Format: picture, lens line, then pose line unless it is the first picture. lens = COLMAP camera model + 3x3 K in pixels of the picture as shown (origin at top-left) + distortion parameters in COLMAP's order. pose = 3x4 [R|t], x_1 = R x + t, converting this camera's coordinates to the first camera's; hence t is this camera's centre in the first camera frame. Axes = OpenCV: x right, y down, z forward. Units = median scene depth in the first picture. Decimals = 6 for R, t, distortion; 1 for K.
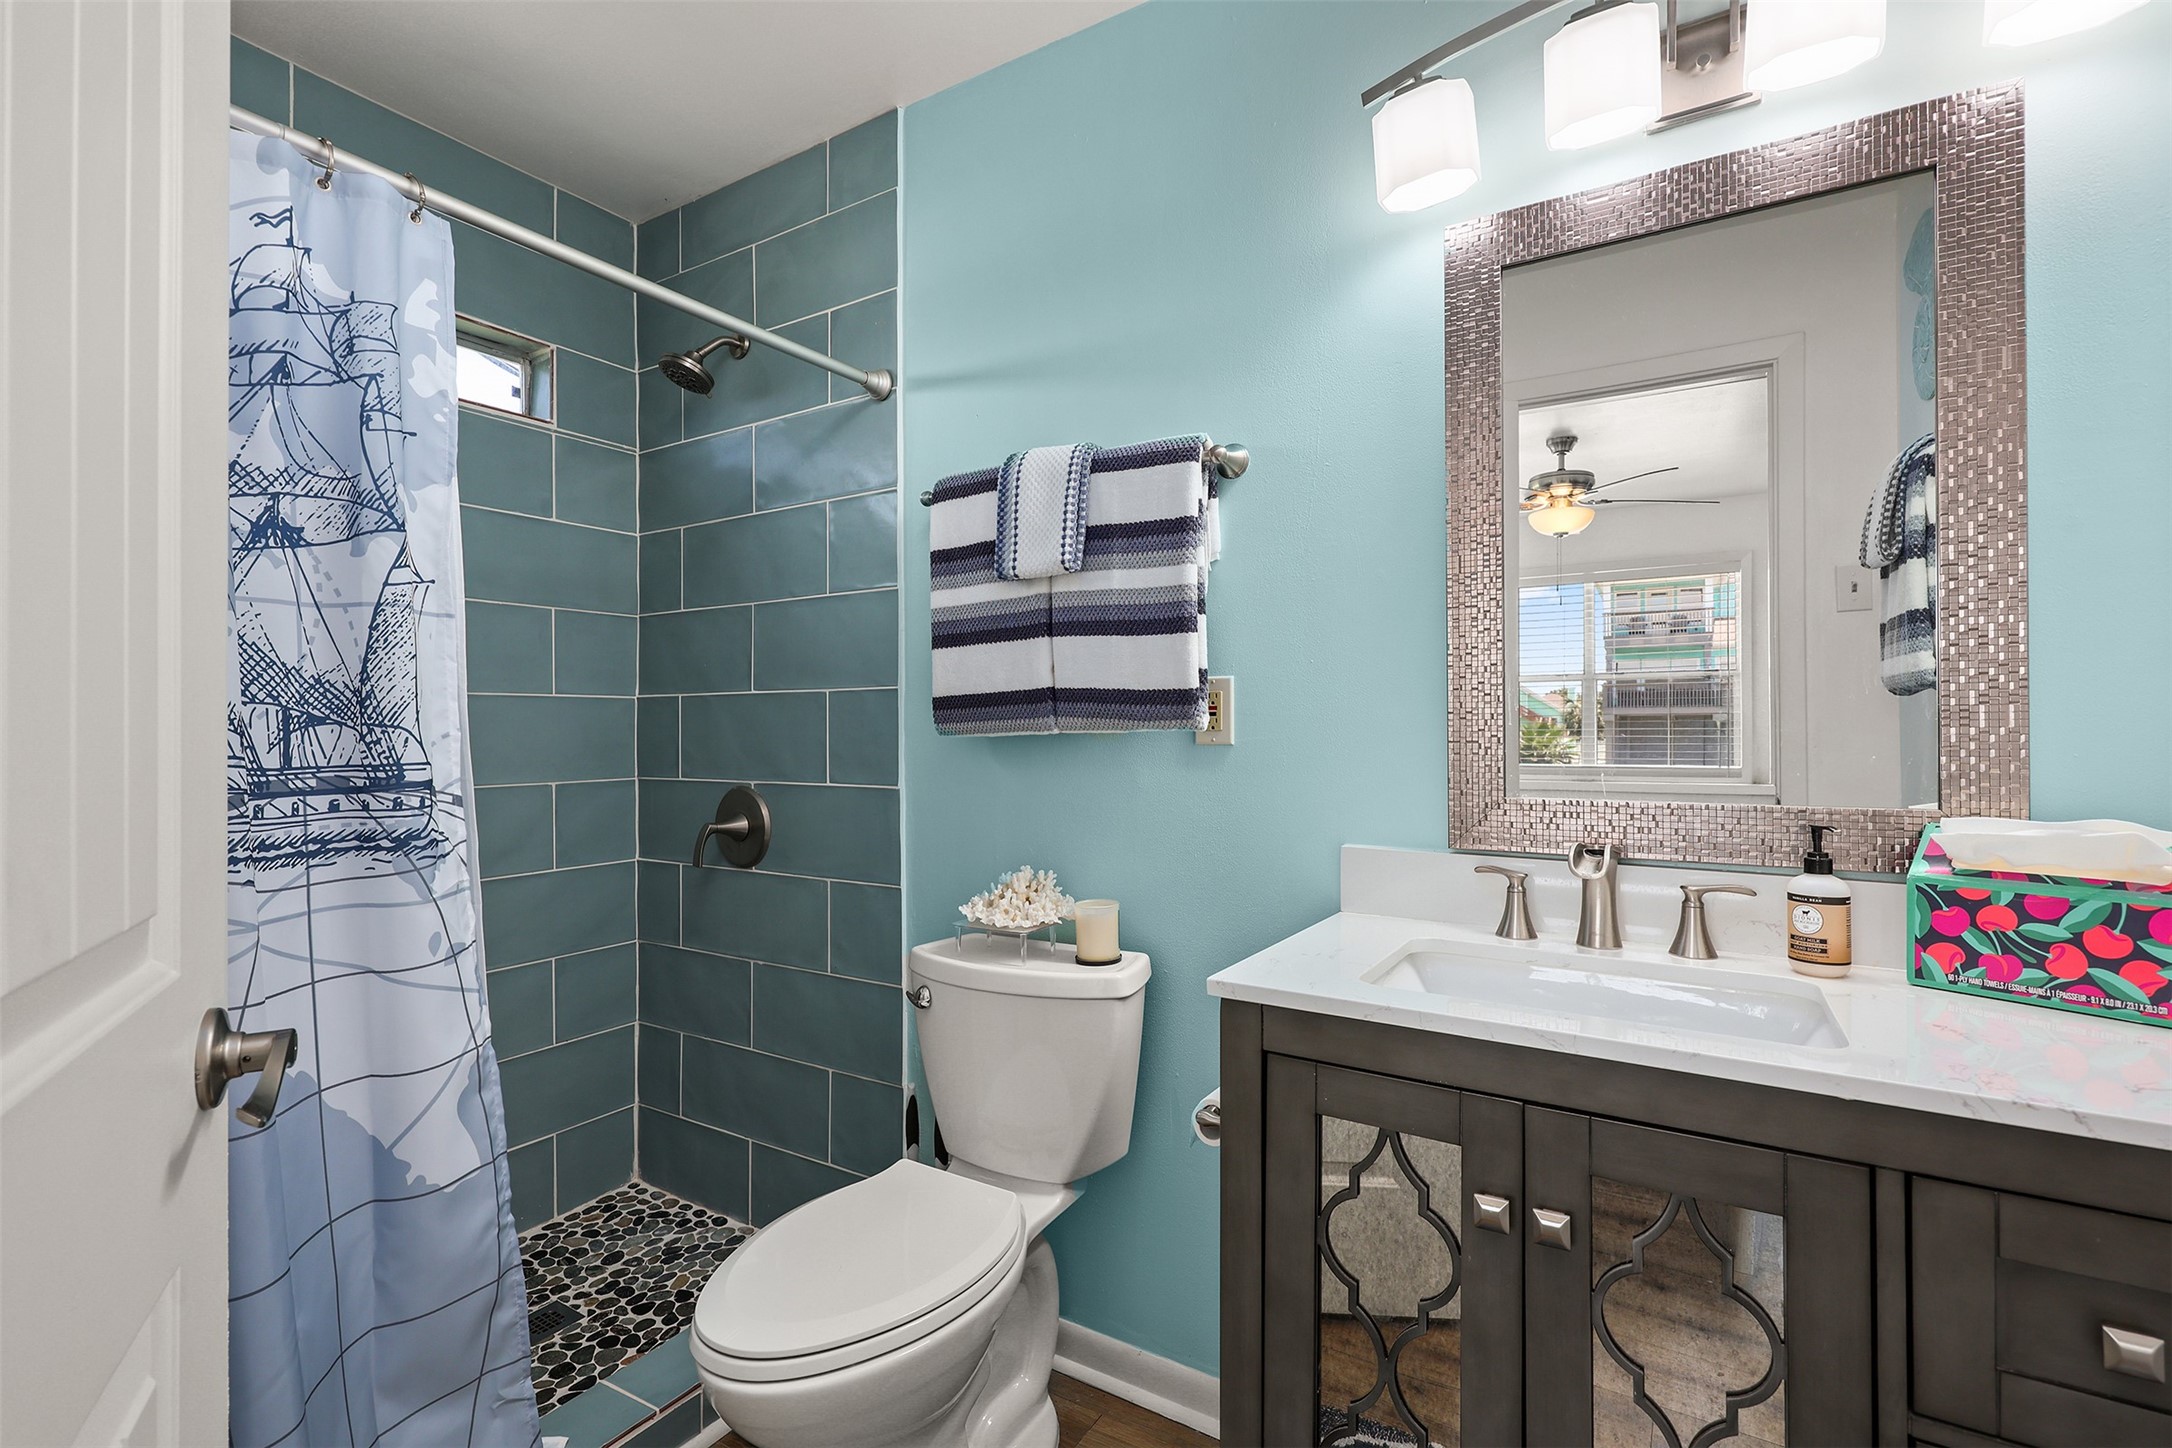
lens RADIAL K [[958.4, 0, 1091.4], [0, 958.4, 711.2], [0, 0, 1]] dist [0.002781, 0.000174]
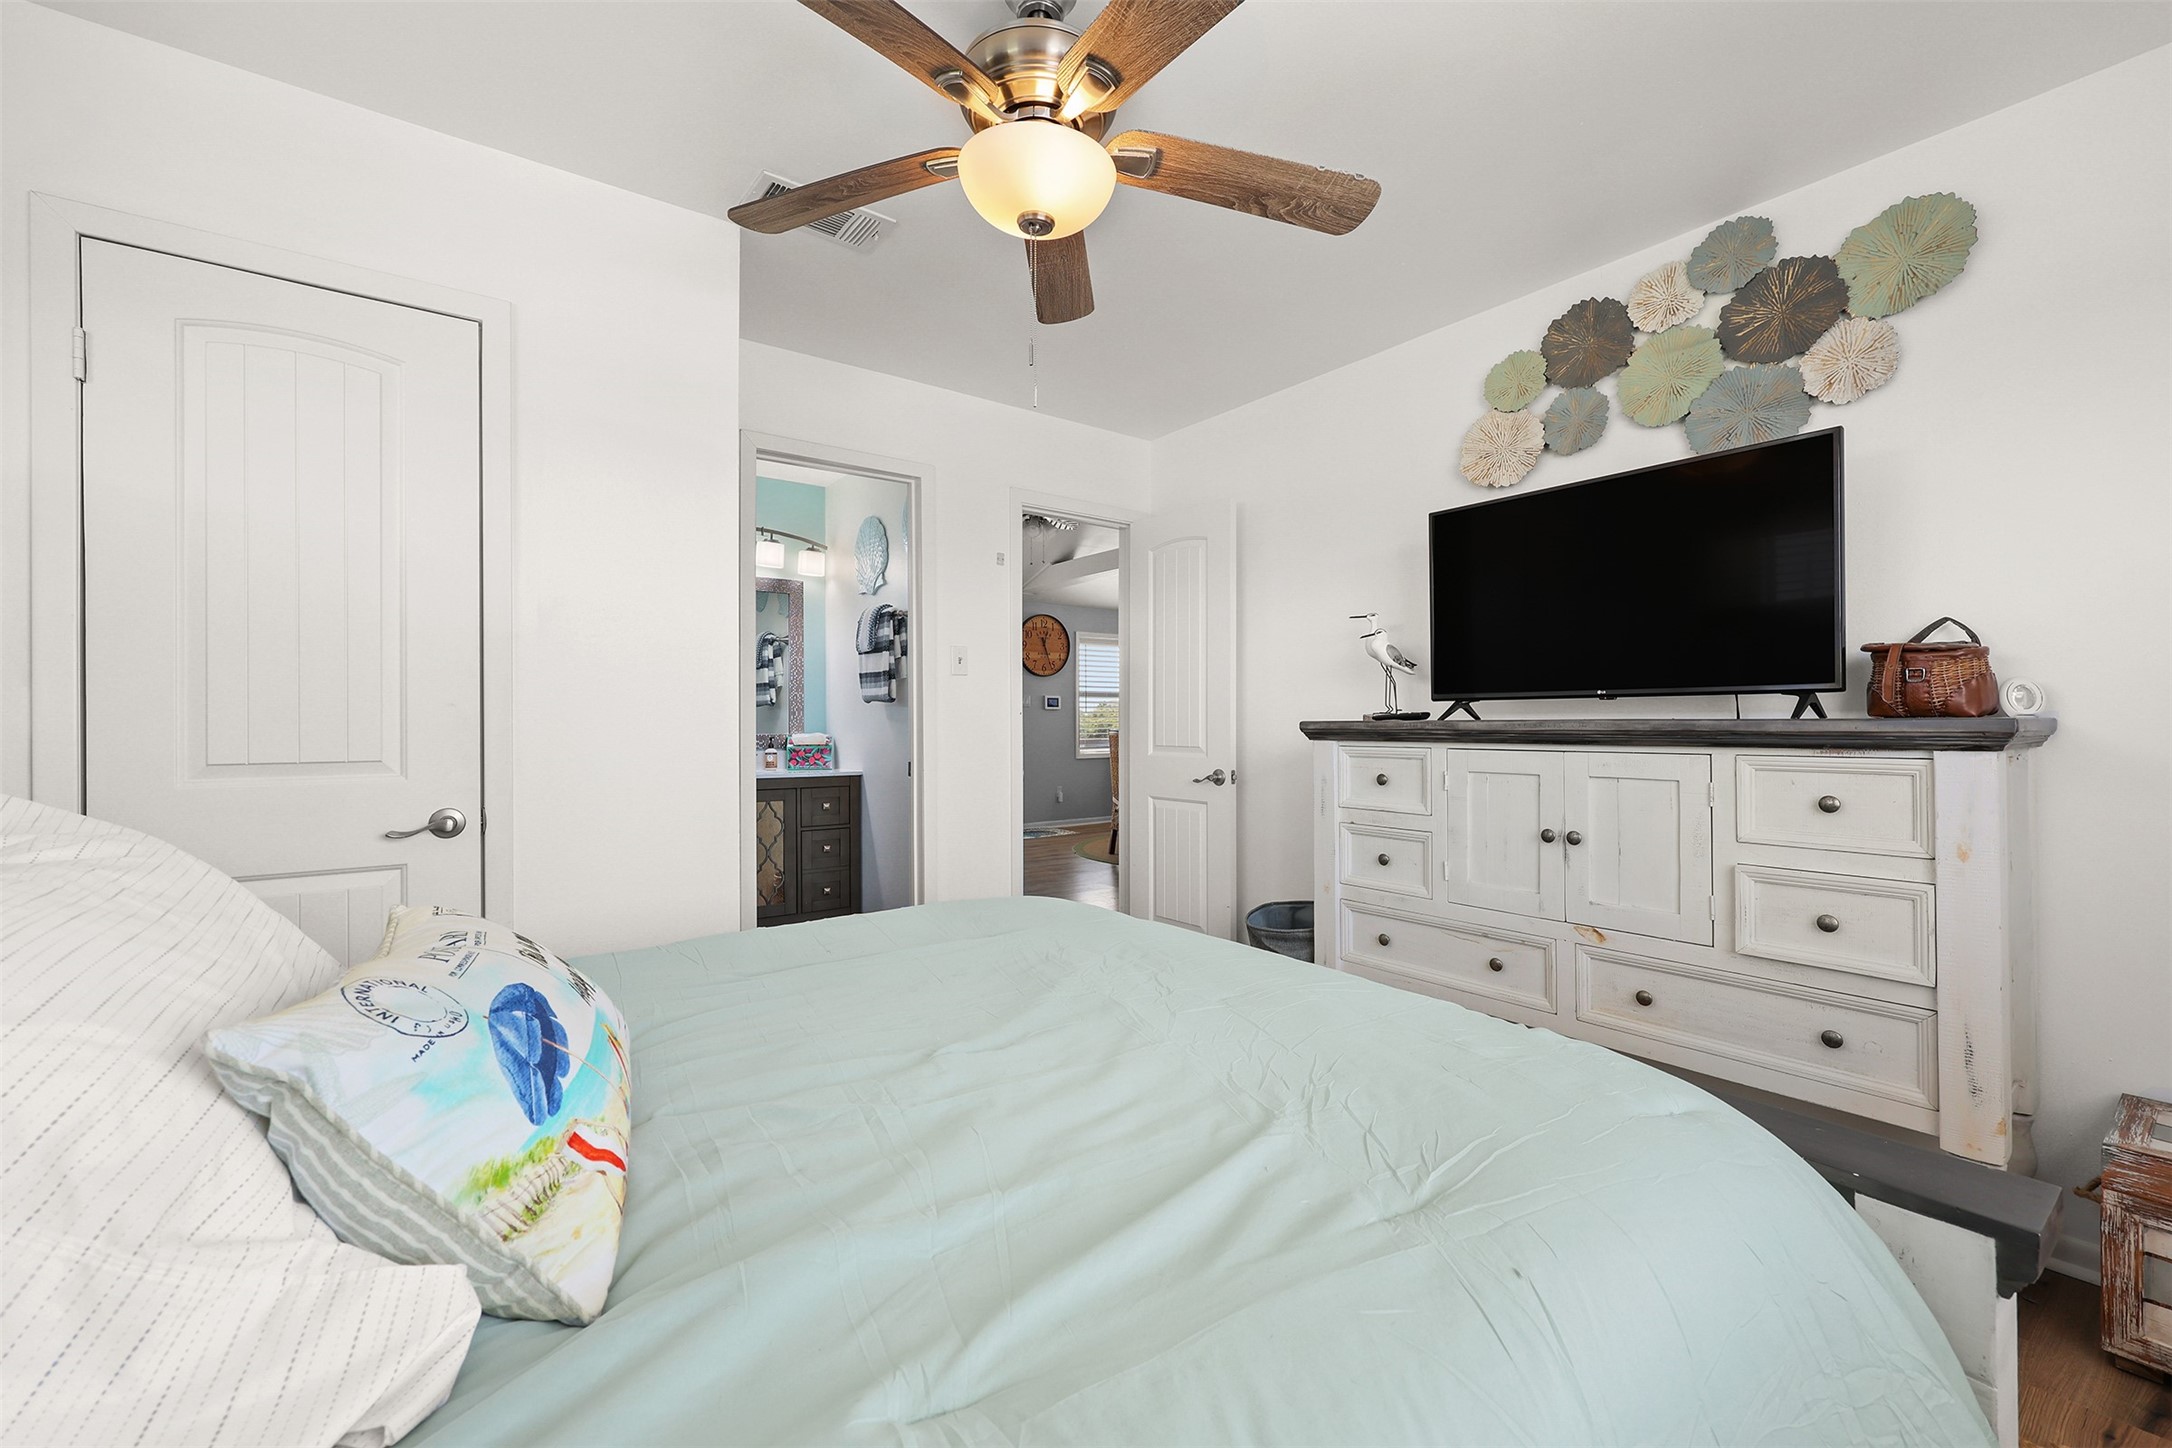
lens RADIAL K [[918.7, 0, 1086.0], [0, 918.7, 724.0], [0, 0, 1]] dist [-0.003196, -0.000150]
pose [[0.379894, -0.007433, 0.925000, -2.708521], [-0.001059, 0.999964, 0.008471, 0.022266], [-0.925029, -0.004198, 0.379872, -2.024056]]
